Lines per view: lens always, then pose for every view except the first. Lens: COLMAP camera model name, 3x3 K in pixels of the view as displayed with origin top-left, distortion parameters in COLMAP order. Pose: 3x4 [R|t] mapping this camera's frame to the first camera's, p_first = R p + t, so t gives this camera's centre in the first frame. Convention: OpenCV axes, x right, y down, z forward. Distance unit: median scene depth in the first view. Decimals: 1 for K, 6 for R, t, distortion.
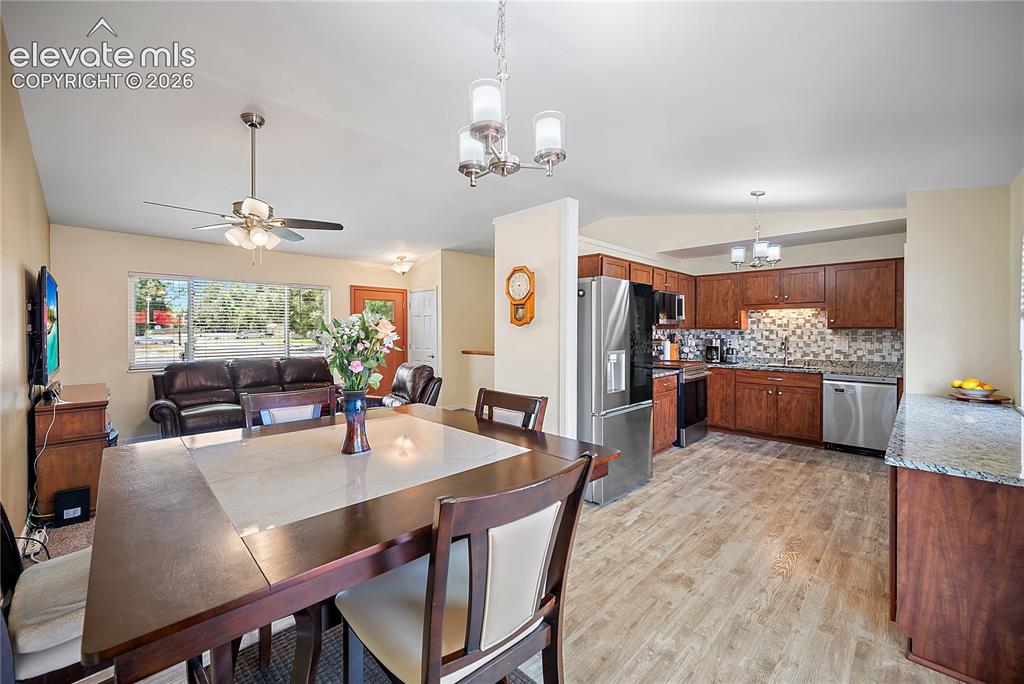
lens RADIAL K [[401.1, 0, 489.6], [0, 401.1, 335.3], [0, 0, 1]] dist [-0.006448, -0.000071]
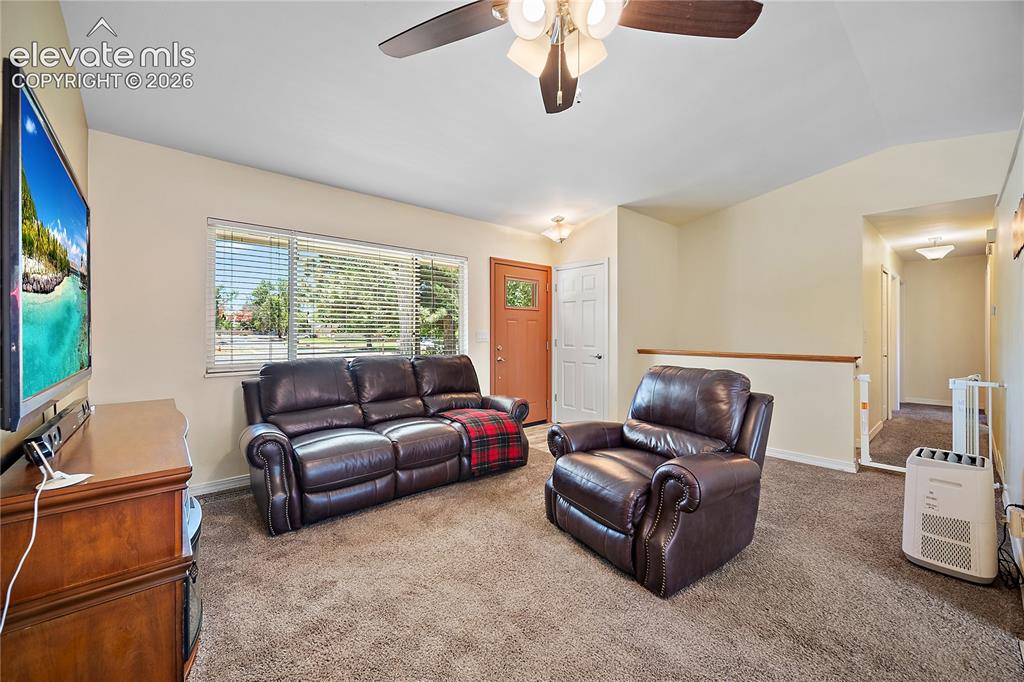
lens RADIAL K [[401.1, 0, 497.7], [0, 401.1, 333.0], [0, 0, 1]] dist [-0.006448, -0.000071]
pose [[0.997518, 0.003863, -0.070305, -0.389621], [-0.004769, 0.999908, -0.012717, 0.028291], [0.070249, 0.013021, 0.997444, 0.391340]]
